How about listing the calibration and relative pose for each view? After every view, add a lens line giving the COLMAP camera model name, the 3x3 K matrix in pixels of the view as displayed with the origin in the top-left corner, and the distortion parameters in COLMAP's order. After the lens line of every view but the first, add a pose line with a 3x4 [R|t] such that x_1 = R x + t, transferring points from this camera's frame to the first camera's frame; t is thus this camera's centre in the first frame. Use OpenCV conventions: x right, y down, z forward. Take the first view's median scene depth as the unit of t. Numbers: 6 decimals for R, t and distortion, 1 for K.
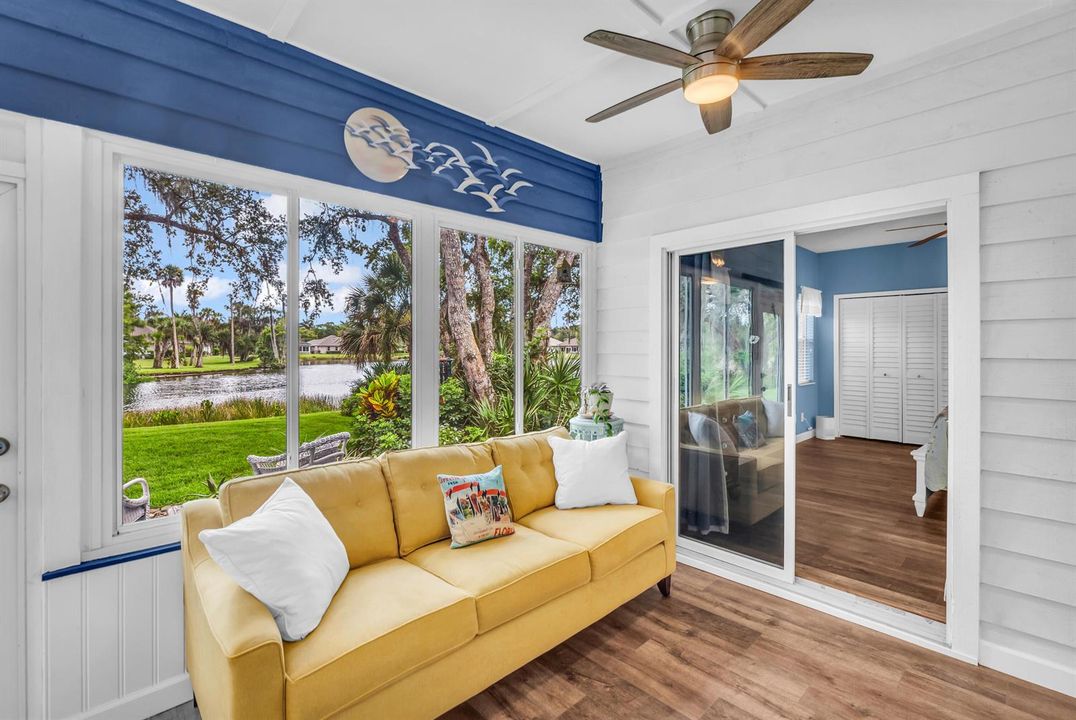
lens RADIAL K [[475.3, 0, 532.8], [0, 475.3, 351.1], [0, 0, 1]] dist [-0.010659, 0.001289]
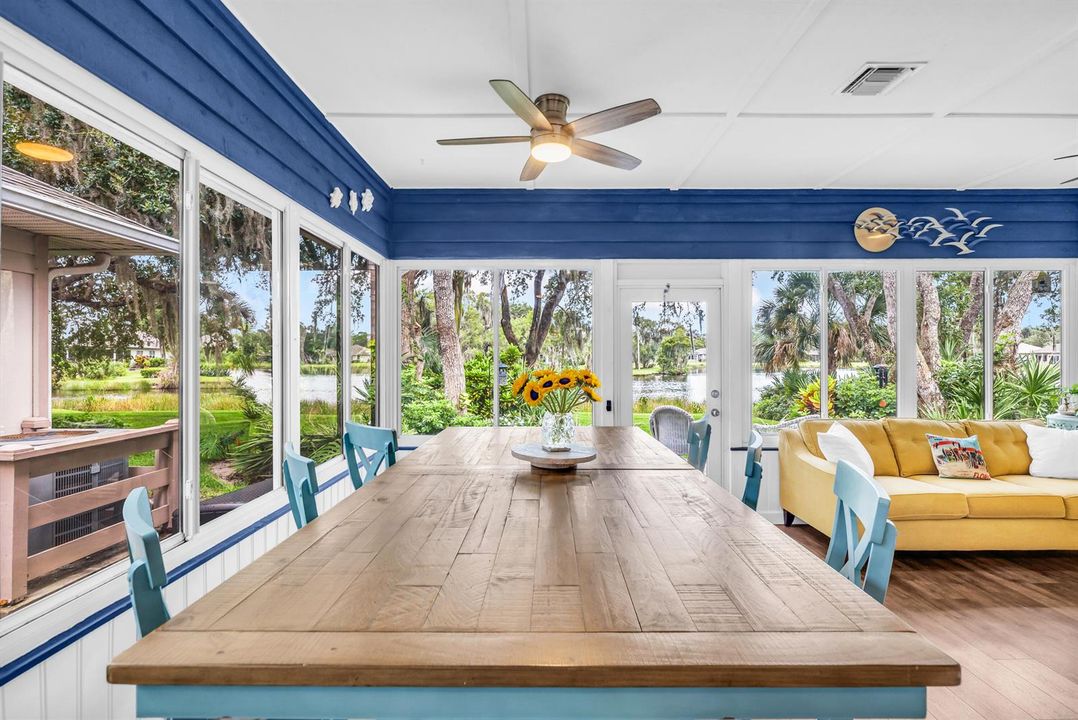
lens RADIAL K [[476.2, 0, 541.6], [0, 476.2, 355.9], [0, 0, 1]] dist [-0.010659, 0.001289]
pose [[0.730426, -0.002126, -0.682989, -0.017435], [-0.003024, 0.999975, -0.006346, 0.004082], [0.682986, 0.006701, 0.730401, -0.319607]]
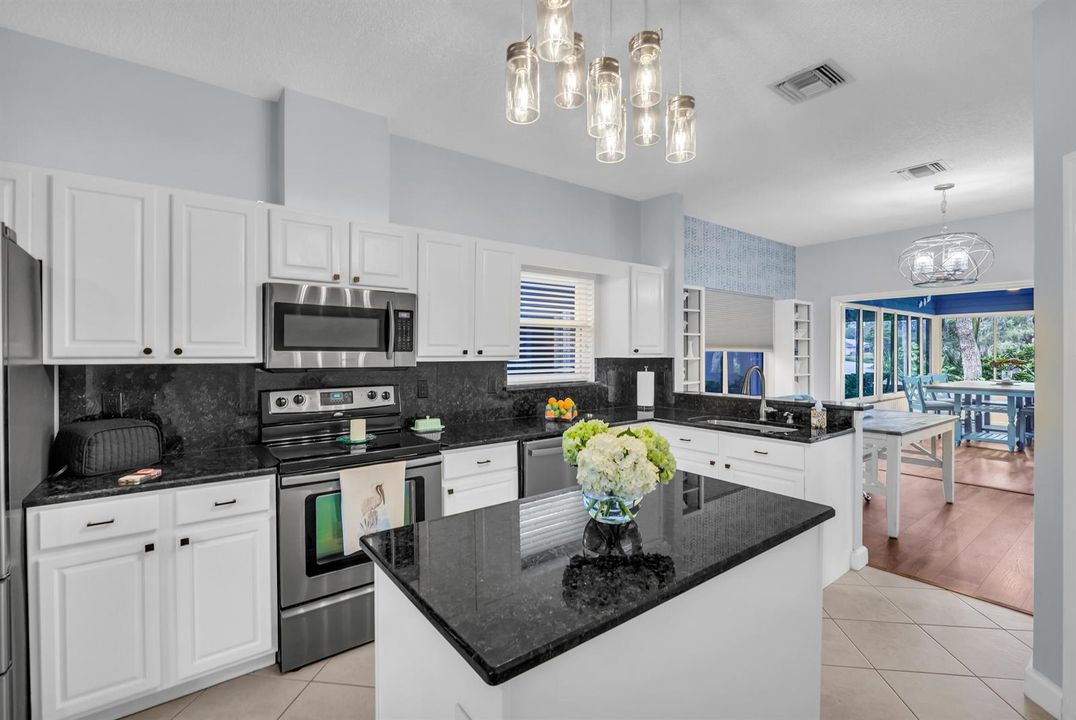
lens RADIAL K [[475.3, 0, 536.1], [0, 475.3, 356.8], [0, 0, 1]] dist [-0.010659, 0.001289]
pose [[-0.108168, 0.009882, -0.994083, 0.898226], [-0.002442, 0.999945, 0.010206, -0.003945], [0.994130, 0.003532, -0.108138, -0.999779]]
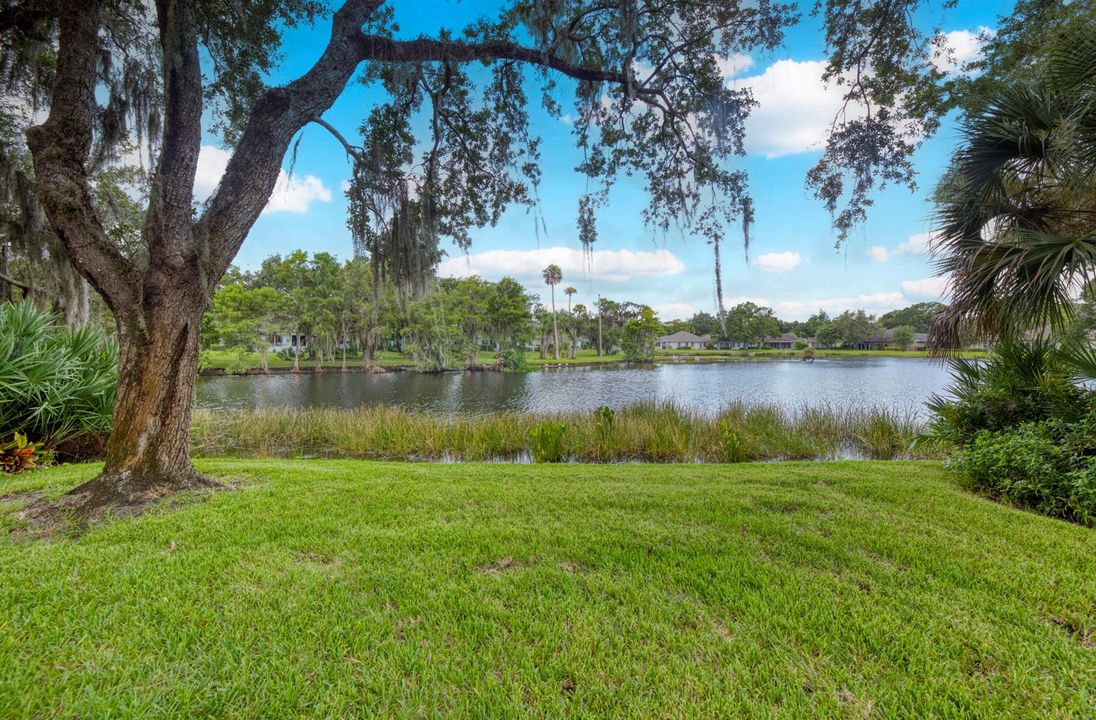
lens RADIAL K [[474.7, 0, 537.1], [0, 474.7, 342.0], [0, 0, 1]] dist [-0.002640, -0.000216]
pose [[0.774373, -0.003885, -0.632717, -0.930594], [-0.004317, 0.999925, -0.011423, 0.074203], [0.632714, 0.011577, 0.774299, 1.207234]]
